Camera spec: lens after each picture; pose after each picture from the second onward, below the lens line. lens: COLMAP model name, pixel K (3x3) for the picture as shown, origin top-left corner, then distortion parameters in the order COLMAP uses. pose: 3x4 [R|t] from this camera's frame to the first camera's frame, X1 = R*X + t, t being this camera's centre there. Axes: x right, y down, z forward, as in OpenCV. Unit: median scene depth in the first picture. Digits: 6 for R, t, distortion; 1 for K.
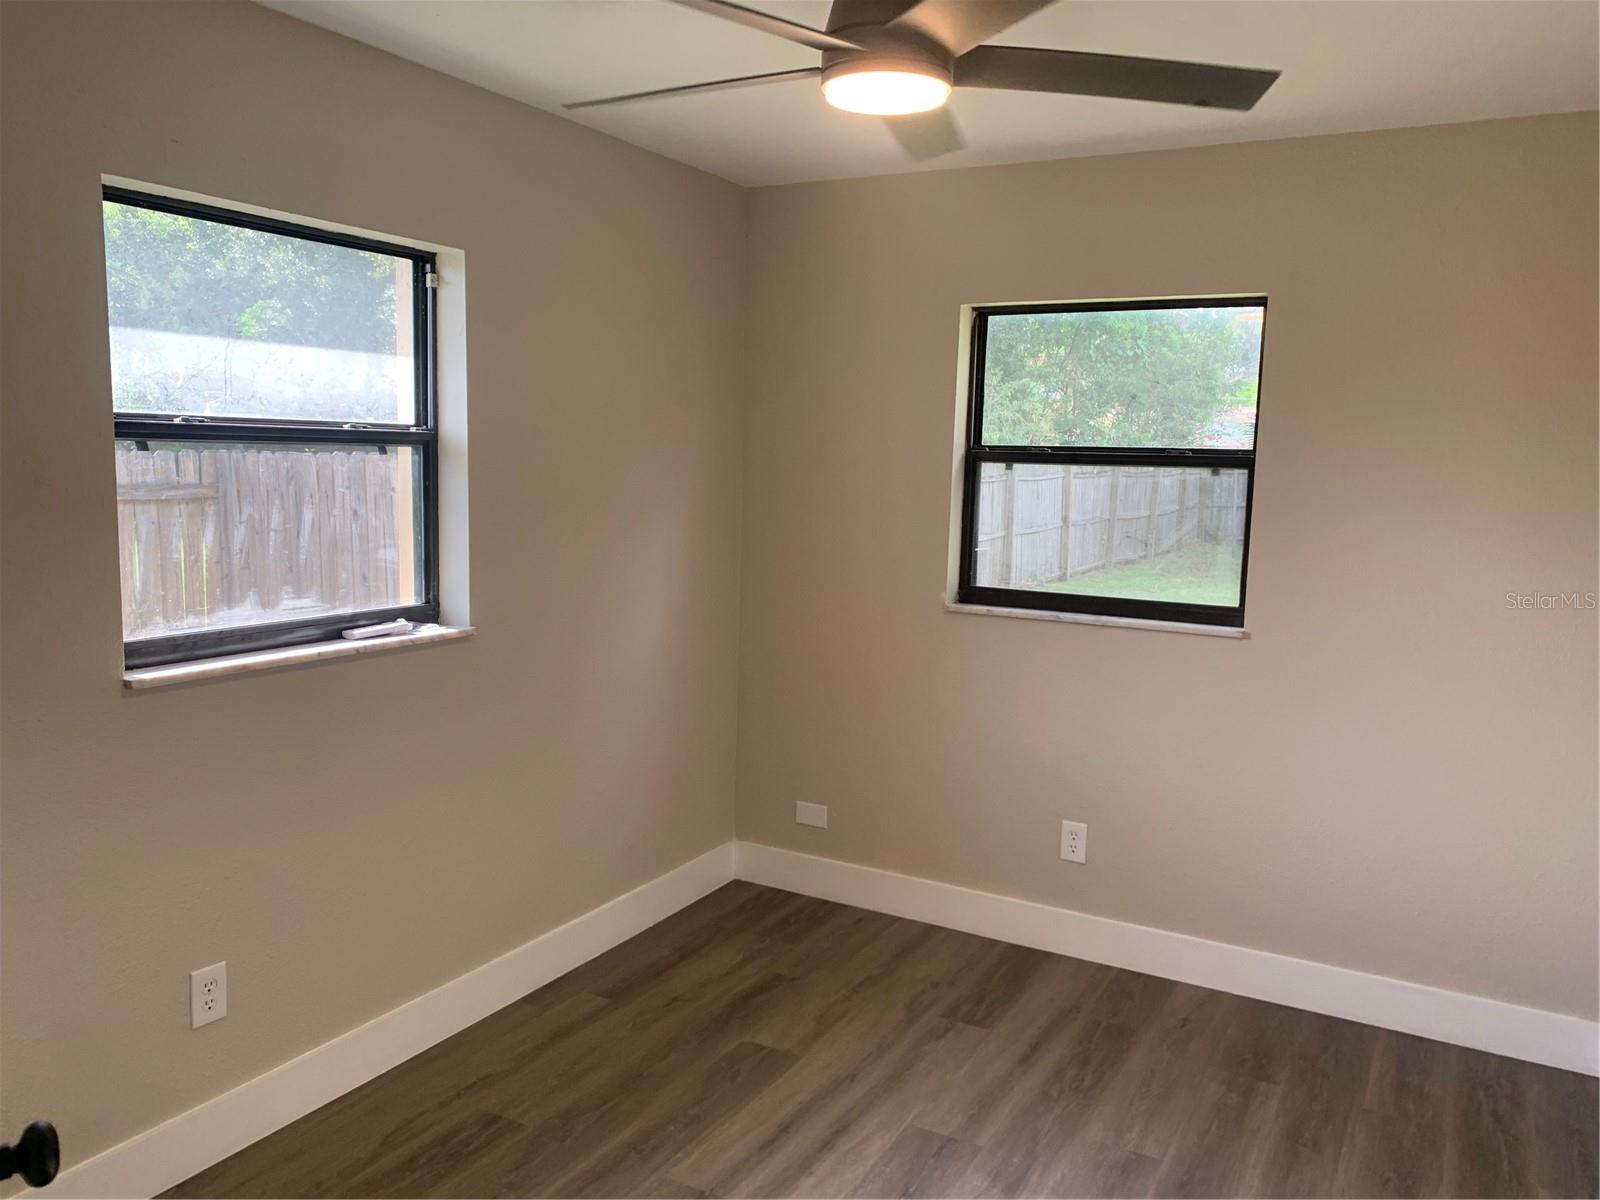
lens RADIAL K [[1224.0, 0, 794.5], [0, 1224.0, 587.9], [0, 0, 1]] dist [0.033162, -0.044573]
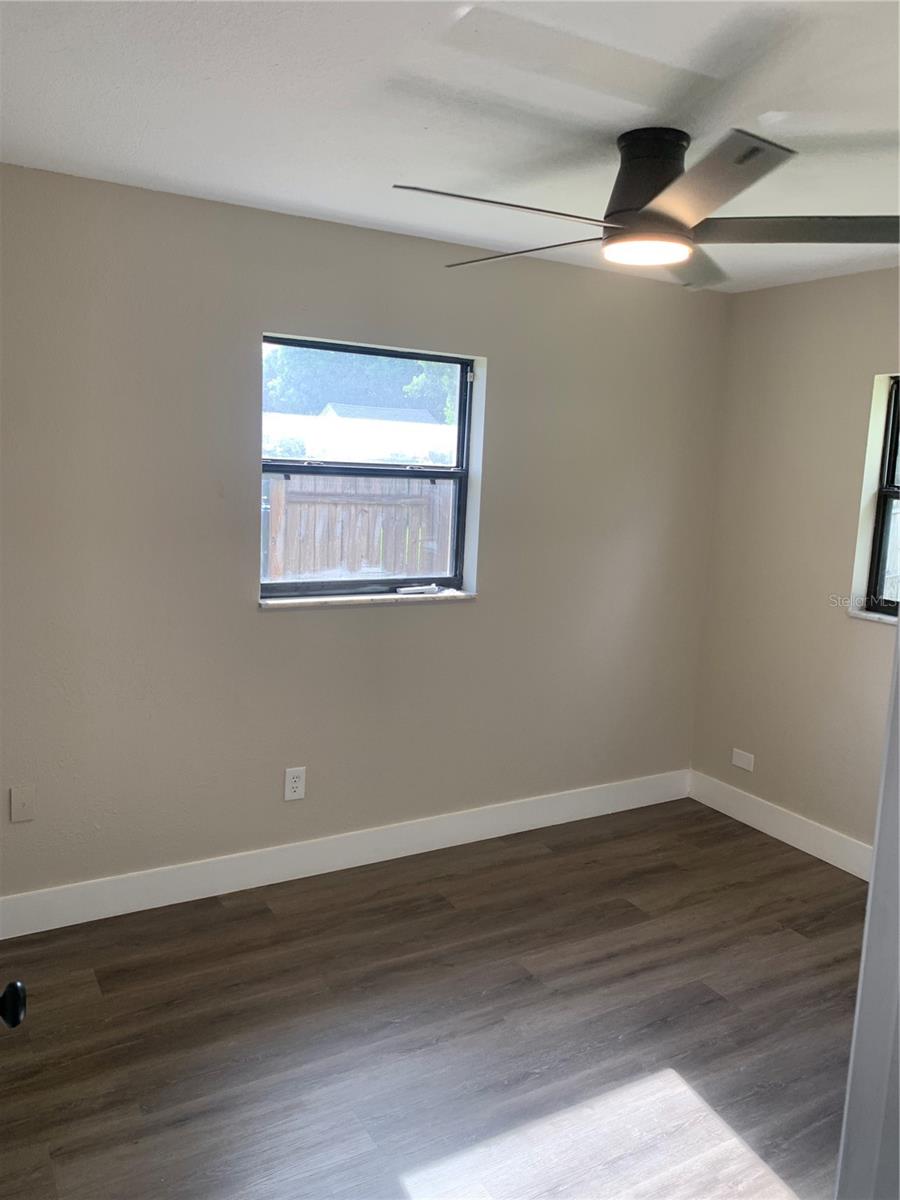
lens RADIAL K [[918.0, 0, 467.3], [0, 918.0, 562.4], [0, 0, 1]] dist [0.033162, -0.044573]
pose [[0.863710, 0.070143, -0.499085, 0.328871], [-0.078204, 0.996926, 0.004773, -0.013736], [0.497885, 0.034908, 0.866540, -0.037801]]
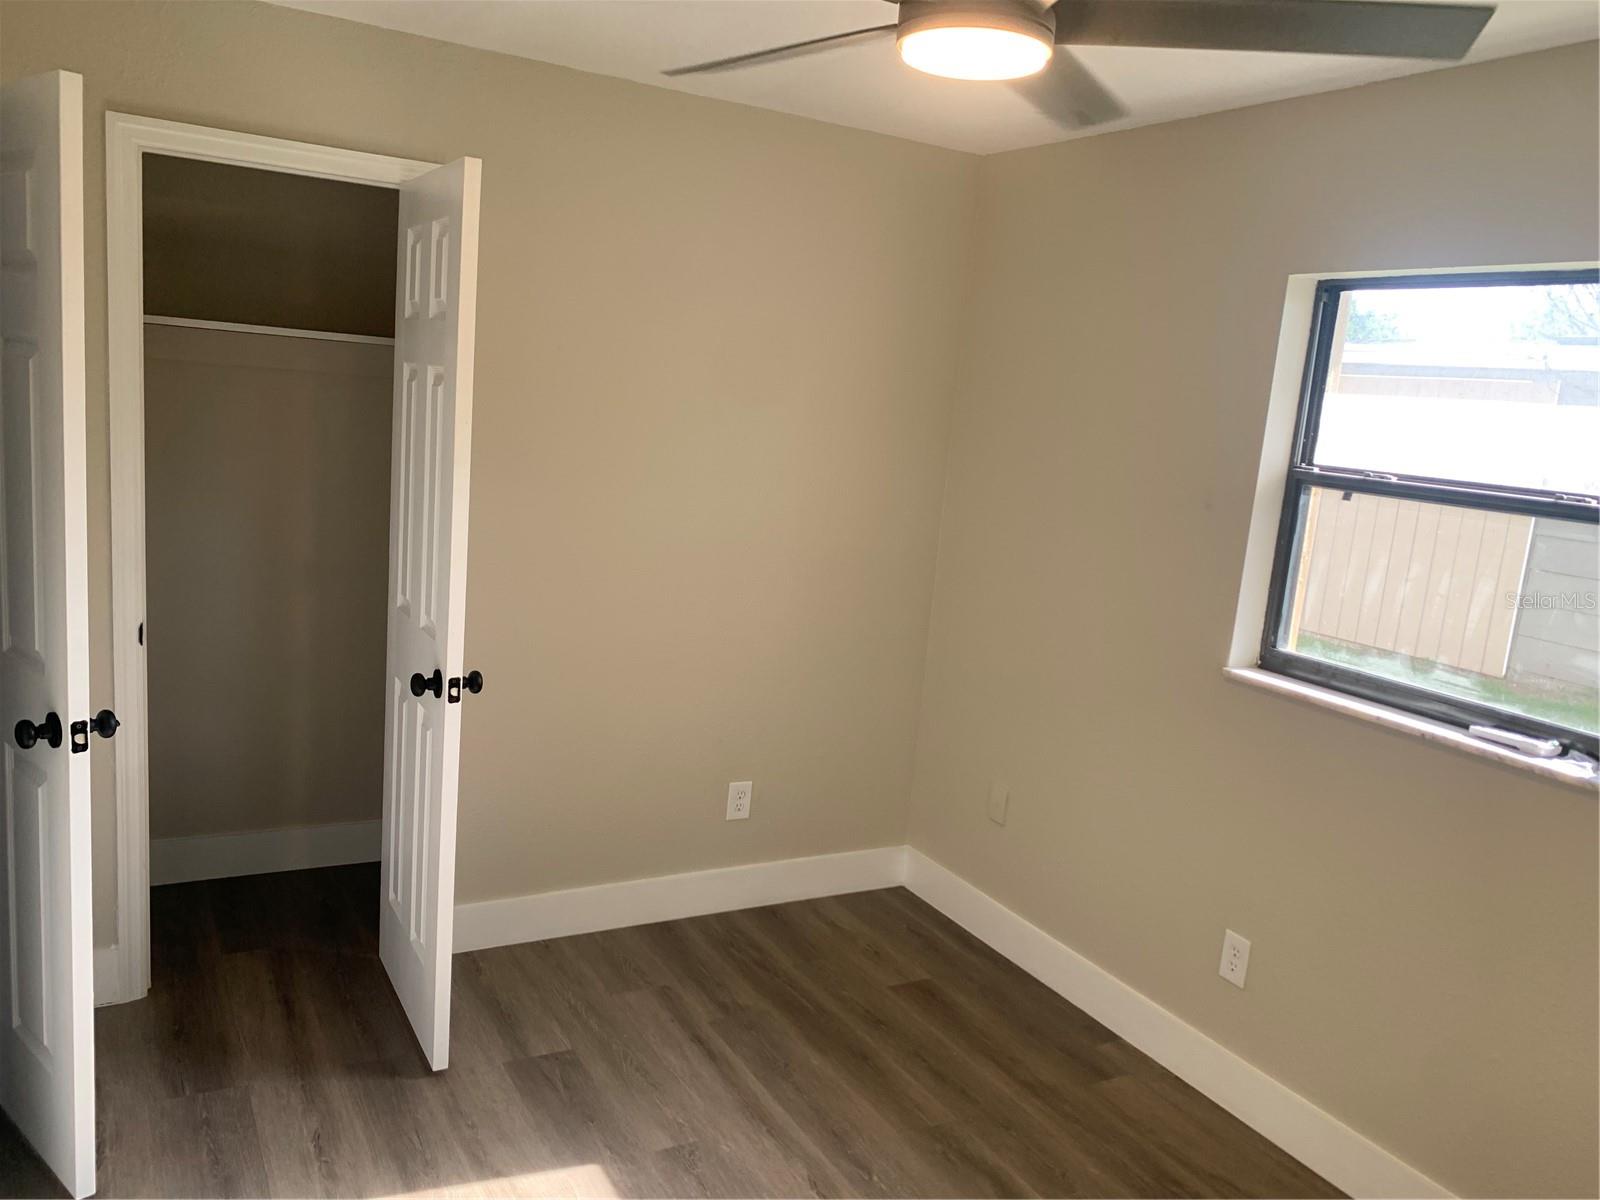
lens RADIAL K [[1224.0, 0, 788.6], [0, 1224.0, 583.8], [0, 0, 1]] dist [0.033162, -0.044573]
pose [[-0.522142, 0.063756, -0.850472, 0.607961], [-0.196060, 0.961521, 0.192451, -0.129532], [0.830017, 0.267231, -0.489550, 0.961308]]
